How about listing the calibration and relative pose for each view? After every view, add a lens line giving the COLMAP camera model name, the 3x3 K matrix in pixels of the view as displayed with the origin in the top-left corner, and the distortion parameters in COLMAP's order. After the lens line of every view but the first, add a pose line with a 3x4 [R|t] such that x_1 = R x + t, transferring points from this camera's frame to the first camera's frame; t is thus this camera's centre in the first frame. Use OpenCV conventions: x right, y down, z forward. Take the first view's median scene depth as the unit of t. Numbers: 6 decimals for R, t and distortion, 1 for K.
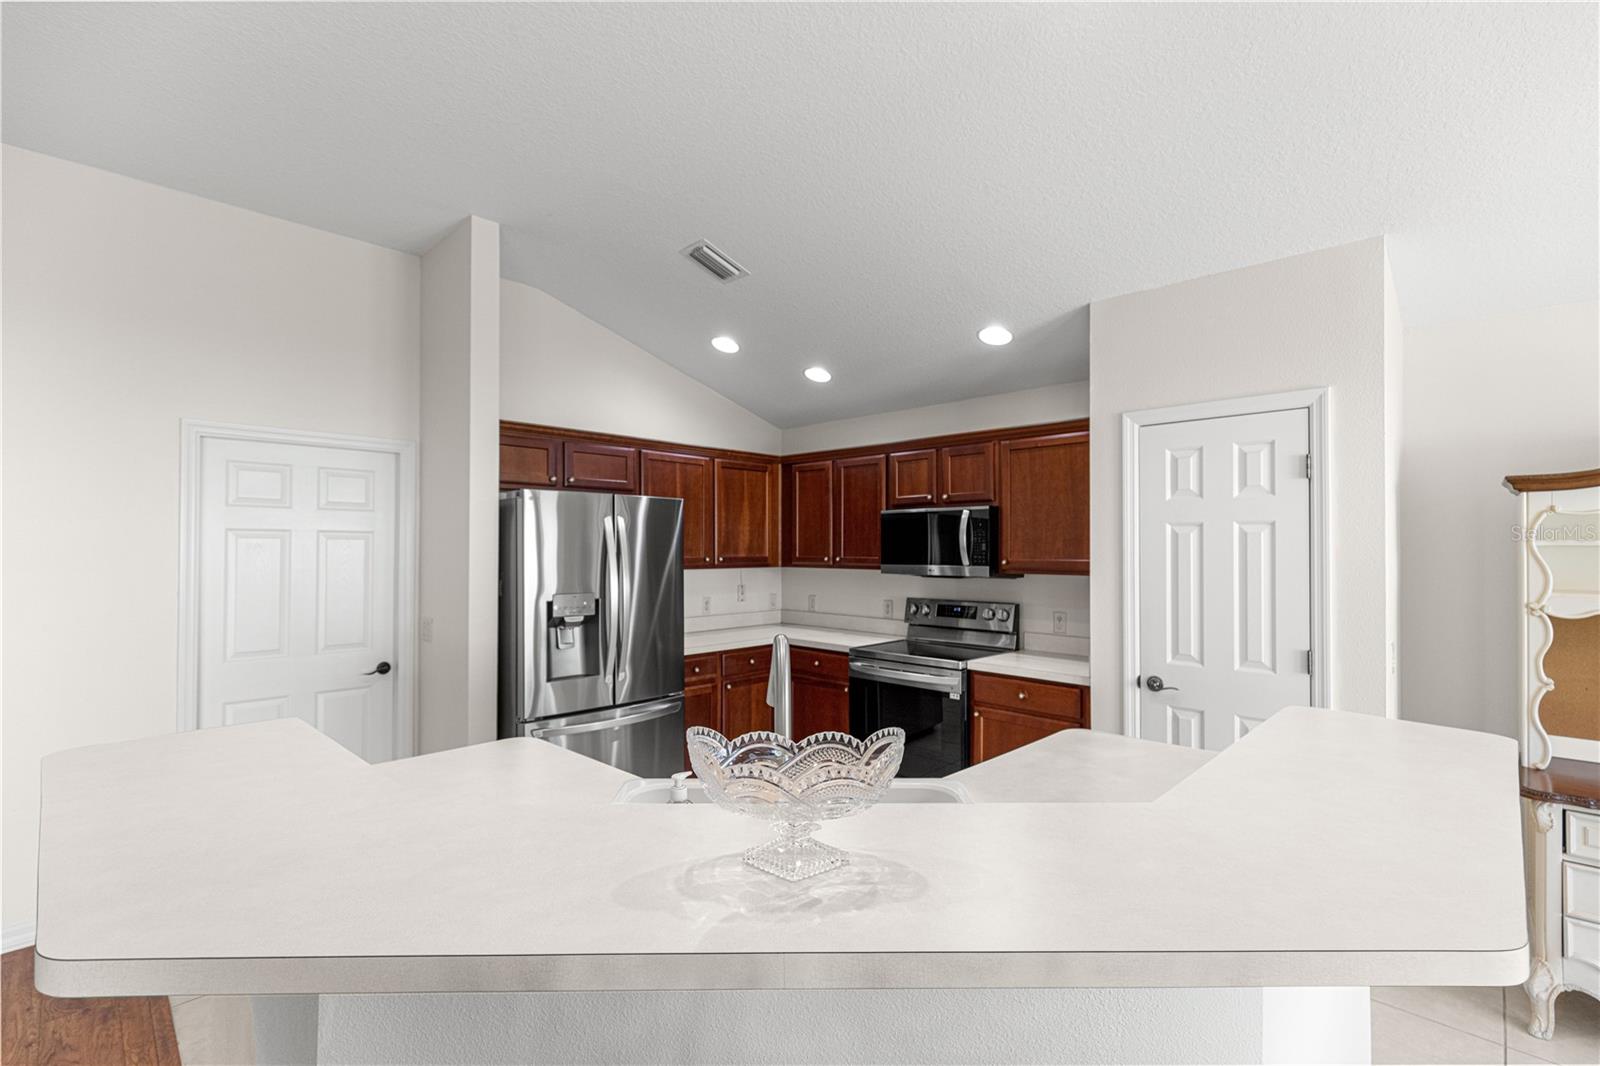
lens RADIAL K [[715.0, 0, 804.5], [0, 715.0, 543.8], [0, 0, 1]] dist [0.006268, -0.000463]
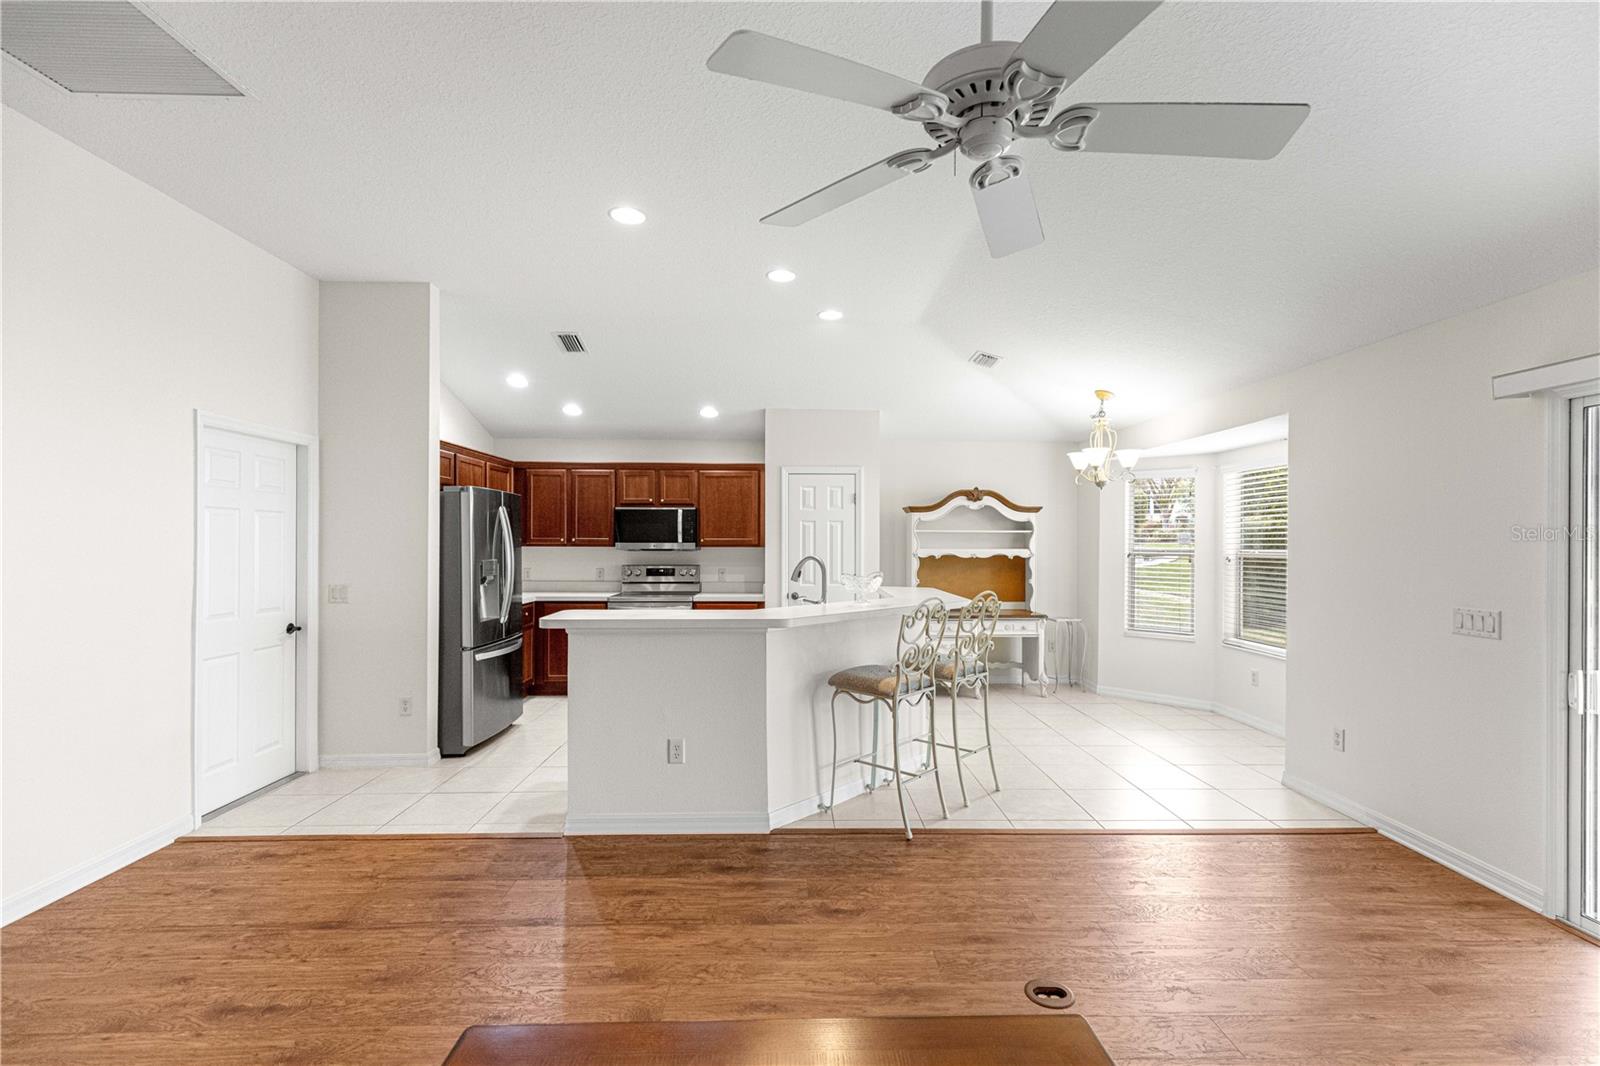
lens RADIAL K [[710.6, 0, 804.1], [0, 710.6, 541.7], [0, 0, 1]] dist [0.006718, -0.000270]
pose [[0.701801, 0.001721, 0.712371, -0.776174], [-0.006559, 0.999970, 0.004045, 0.019979], [-0.712343, -0.007511, 0.701791, -0.387840]]
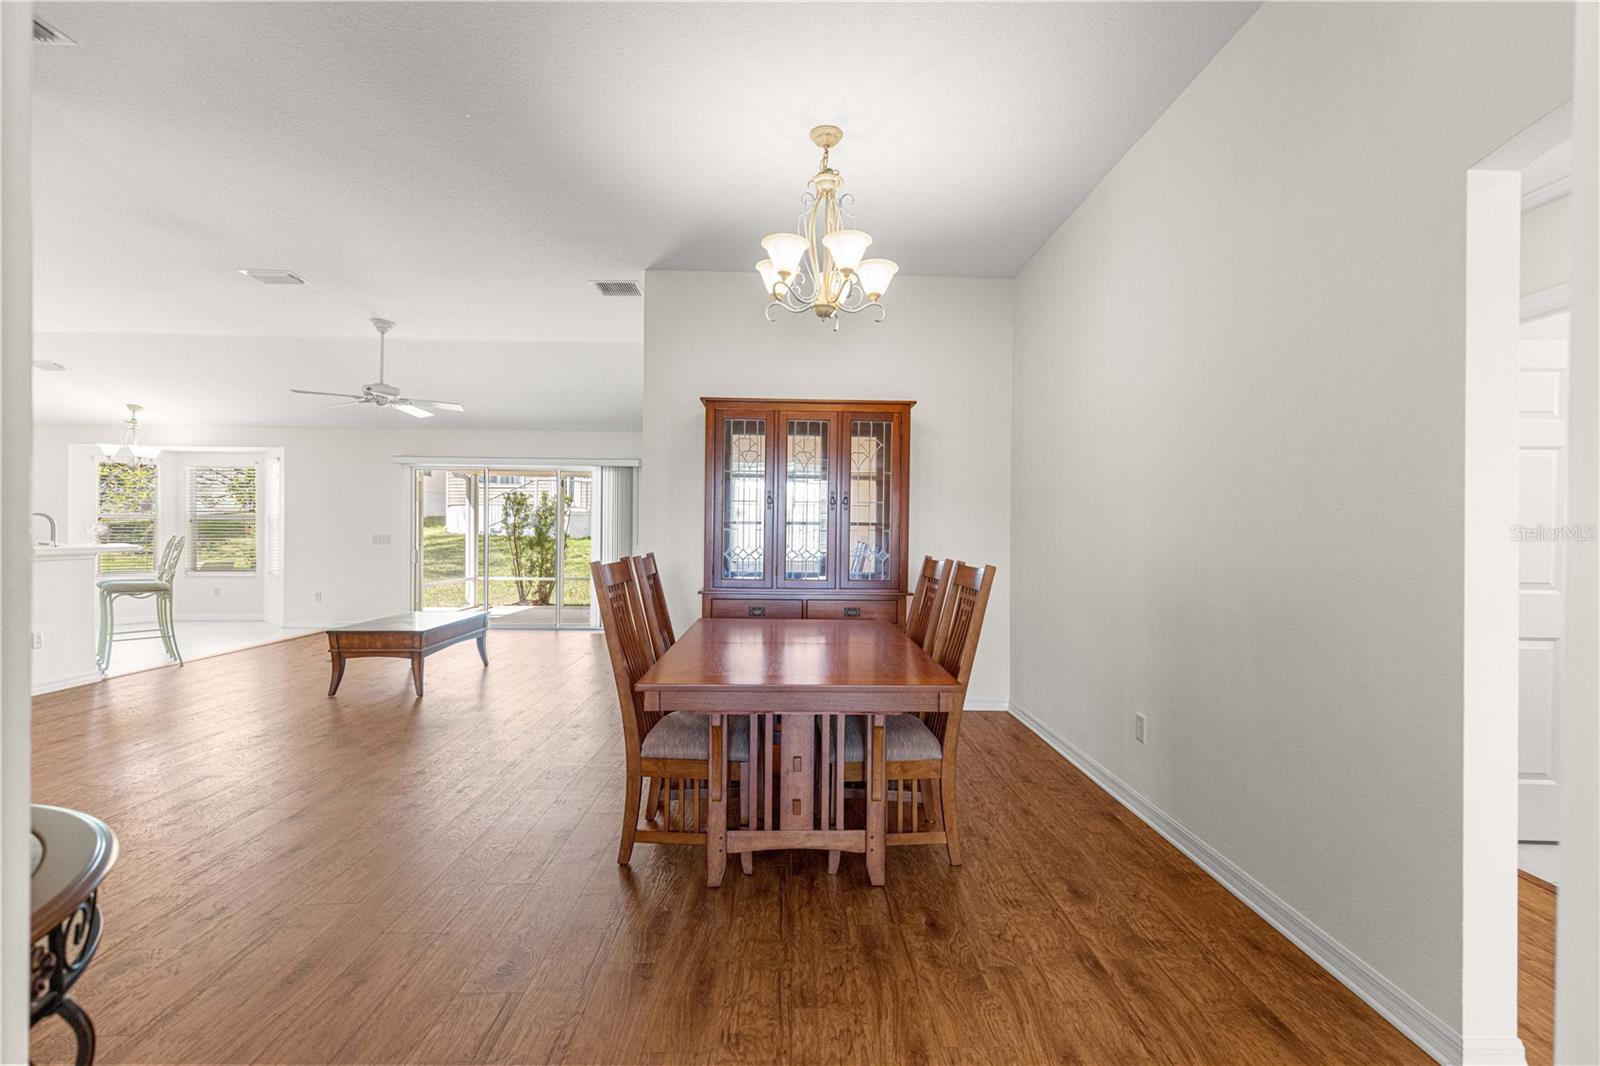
lens RADIAL K [[715.4, 0, 800.0], [0, 715.4, 533.0], [0, 0, 1]] dist [0.009122, -0.000010]
pose [[-0.711729, -0.009438, 0.702391, -2.196497], [-0.009764, 0.999946, 0.003543, 0.067552], [-0.702386, -0.004336, -0.711783, 0.303784]]
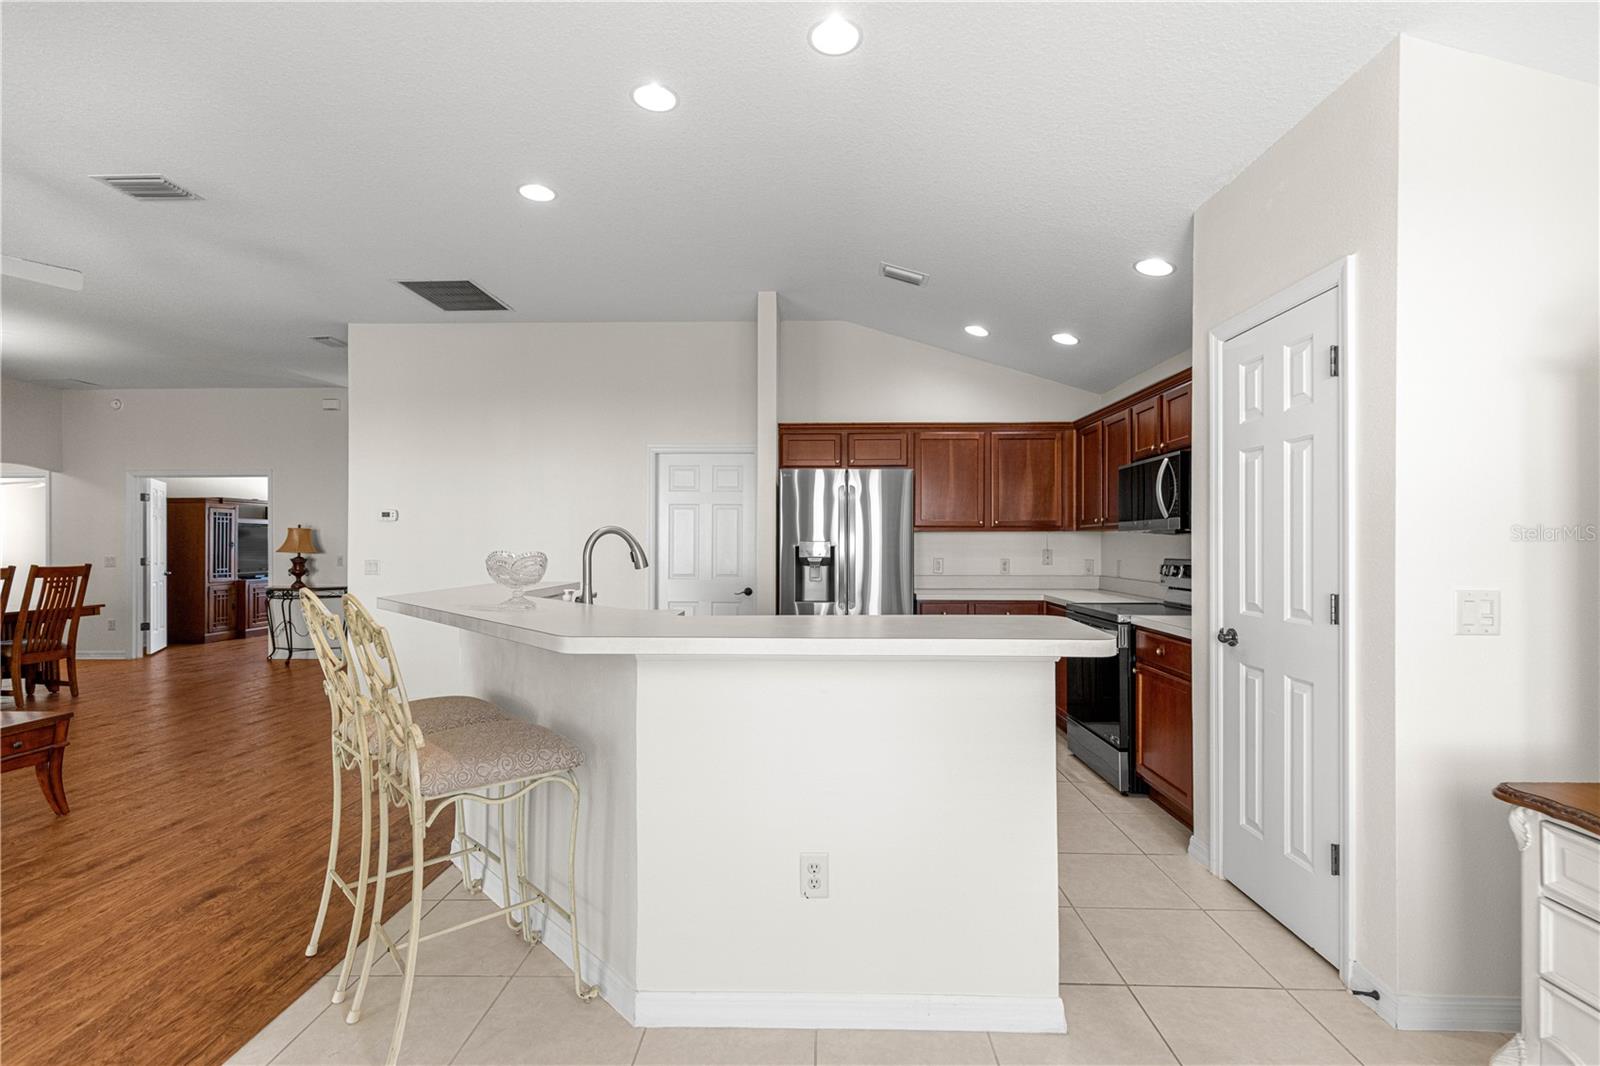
lens RADIAL K [[725.8, 0, 806.7], [0, 725.8, 539.5], [0, 0, 1]] dist [0.004177, -0.000439]
pose [[0.682367, -0.005218, -0.730991, 0.611098], [0.005453, 0.999983, -0.002048, 0.059218], [0.730990, -0.002588, 0.682384, 0.019452]]
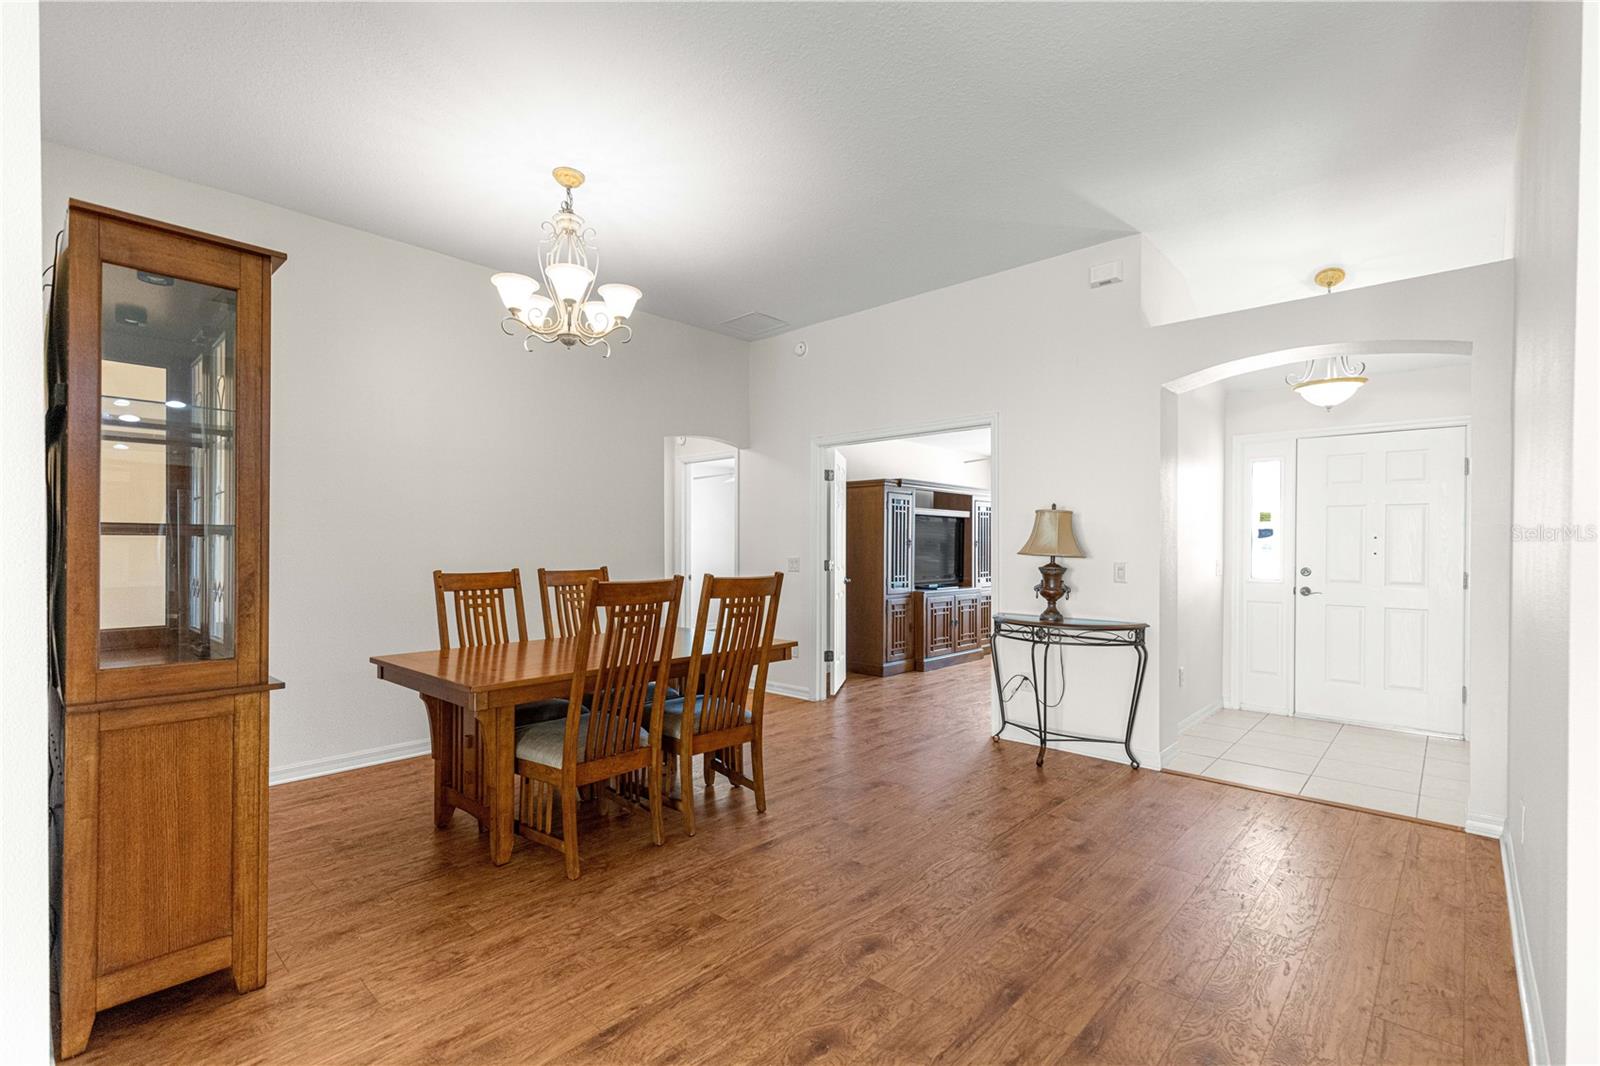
lens RADIAL K [[715.0, 0, 804.5], [0, 715.0, 543.8], [0, 0, 1]] dist [0.006268, -0.000463]
pose [[0.029255, -0.003726, -0.999565, -0.753347], [0.000270, 0.999993, -0.003720, 0.069532], [0.999572, -0.000161, 0.029256, -0.035710]]
